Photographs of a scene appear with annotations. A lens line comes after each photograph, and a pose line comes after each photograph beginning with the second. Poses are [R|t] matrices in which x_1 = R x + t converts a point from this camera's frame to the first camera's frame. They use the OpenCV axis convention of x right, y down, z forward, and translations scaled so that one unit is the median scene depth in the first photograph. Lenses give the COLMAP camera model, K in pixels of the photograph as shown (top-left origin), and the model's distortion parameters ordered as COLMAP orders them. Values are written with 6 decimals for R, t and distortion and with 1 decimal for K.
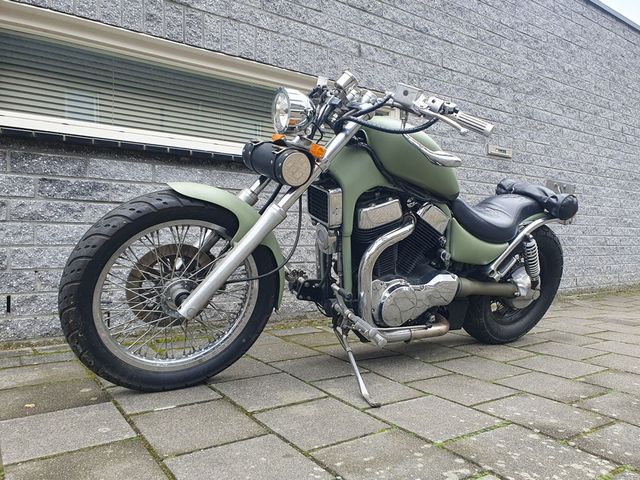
lens RADIAL K [[502.7, 0, 325.7], [0, 502.7, 243.1], [0, 0, 1]] dist [0.005290, 0.016870]
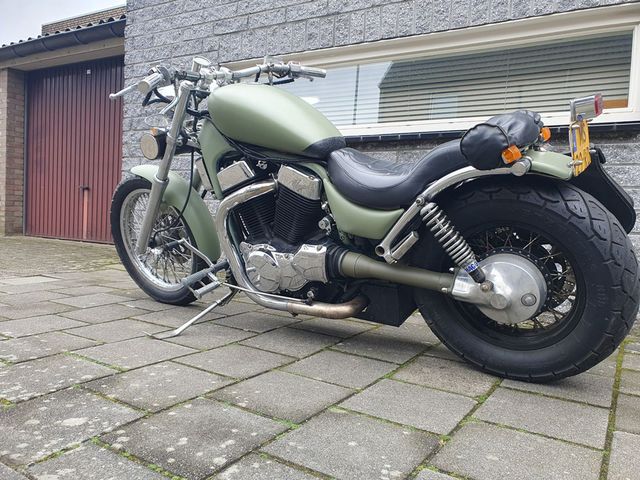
lens RADIAL K [[502.7, 0, 327.3], [0, 502.7, 236.4], [0, 0, 1]] dist [0.005290, 0.016870]
pose [[0.400342, 0.038898, -0.915540, 0.956373], [-0.050174, 0.998530, 0.020485, 0.027312], [0.914991, 0.037735, 0.401705, 0.627173]]
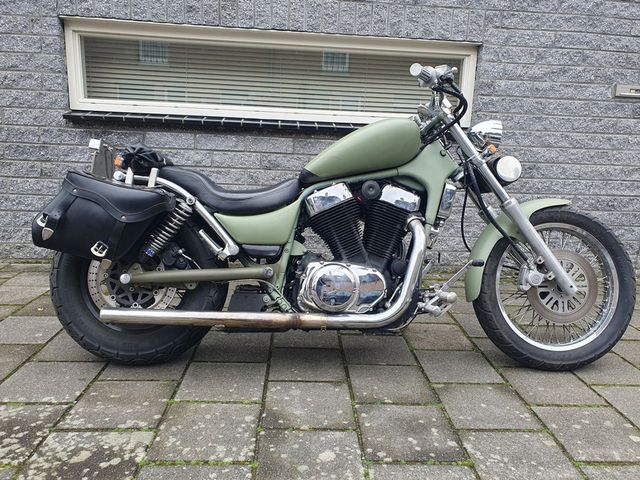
lens RADIAL K [[502.7, 0, 326.5], [0, 502.7, 240.2], [0, 0, 1]] dist [0.005290, 0.016870]
pose [[0.855048, 0.121702, -0.504065, 0.681435], [-0.034748, 0.983331, 0.178473, -0.150479], [0.517384, -0.135088, 0.845024, 0.092576]]
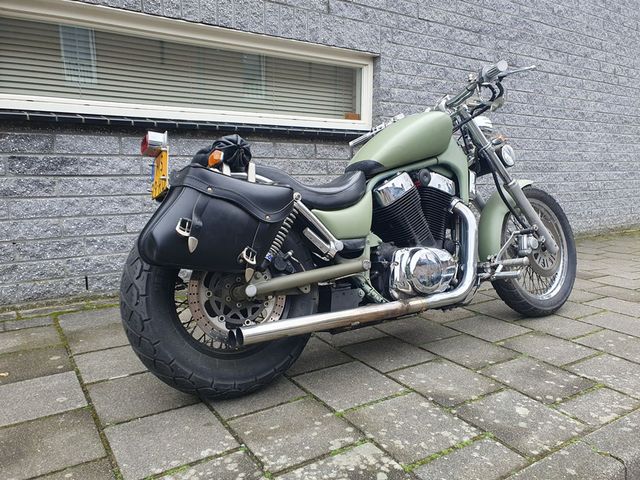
lens RADIAL K [[502.7, 0, 329.8], [0, 502.7, 241.4], [0, 0, 1]] dist [0.005290, 0.016870]
pose [[0.999815, -0.003609, -0.018883, 0.131340], [0.006230, 0.990038, 0.140665, -0.098195], [0.018187, -0.140757, 0.989877, -0.069013]]
